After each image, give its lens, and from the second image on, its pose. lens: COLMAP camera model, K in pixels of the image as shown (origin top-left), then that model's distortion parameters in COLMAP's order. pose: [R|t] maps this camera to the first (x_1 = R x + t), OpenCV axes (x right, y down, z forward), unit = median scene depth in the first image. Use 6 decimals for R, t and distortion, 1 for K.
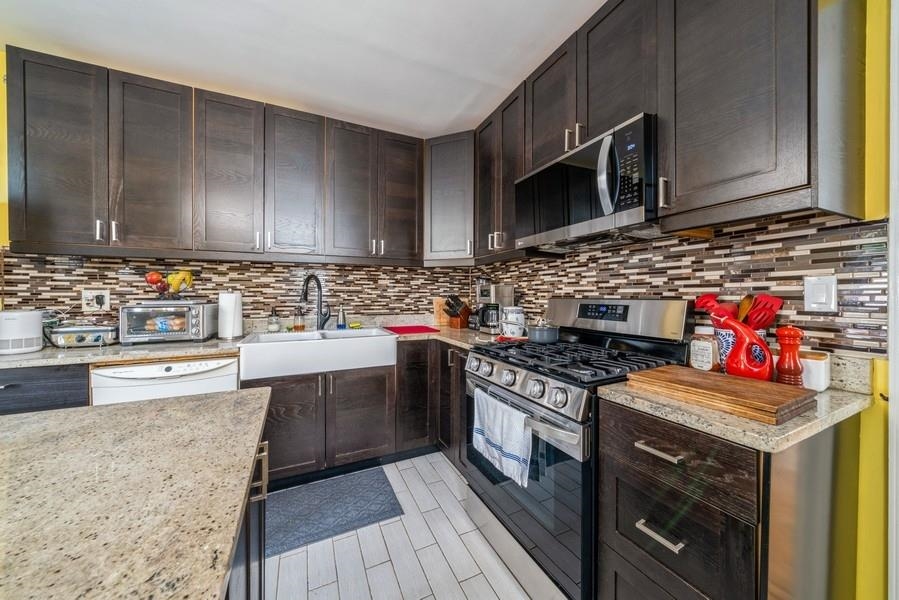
lens RADIAL K [[309.1, 0, 444.9], [0, 309.1, 302.1], [0, 0, 1]] dist [-0.001712, -0.000283]
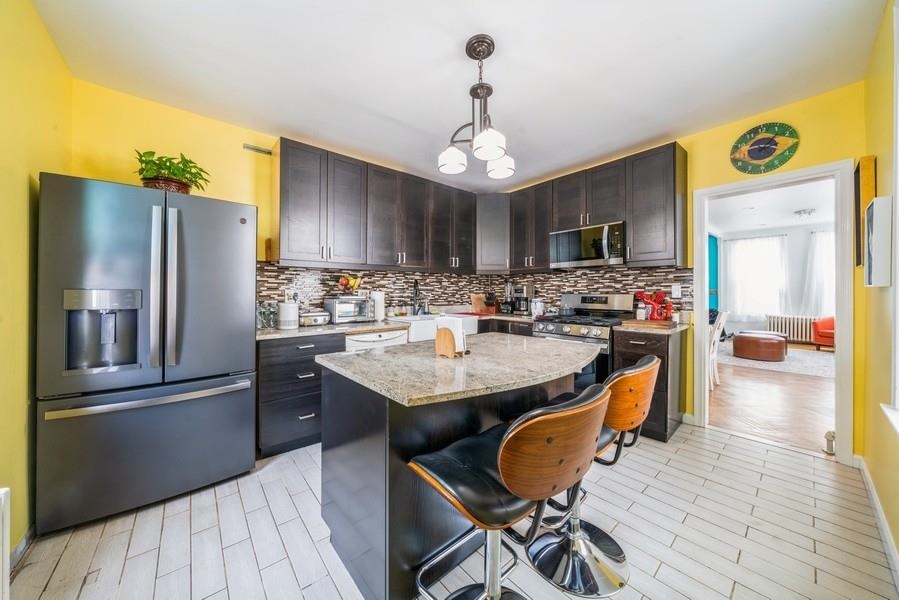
lens RADIAL K [[309.1, 0, 444.9], [0, 309.1, 302.1], [0, 0, 1]] dist [-0.001712, -0.000283]
pose [[0.964946, -0.010723, 0.262231, -0.962644], [0.008095, 0.999906, 0.011098, 0.012737], [-0.262325, -0.008587, 0.964941, -0.720748]]
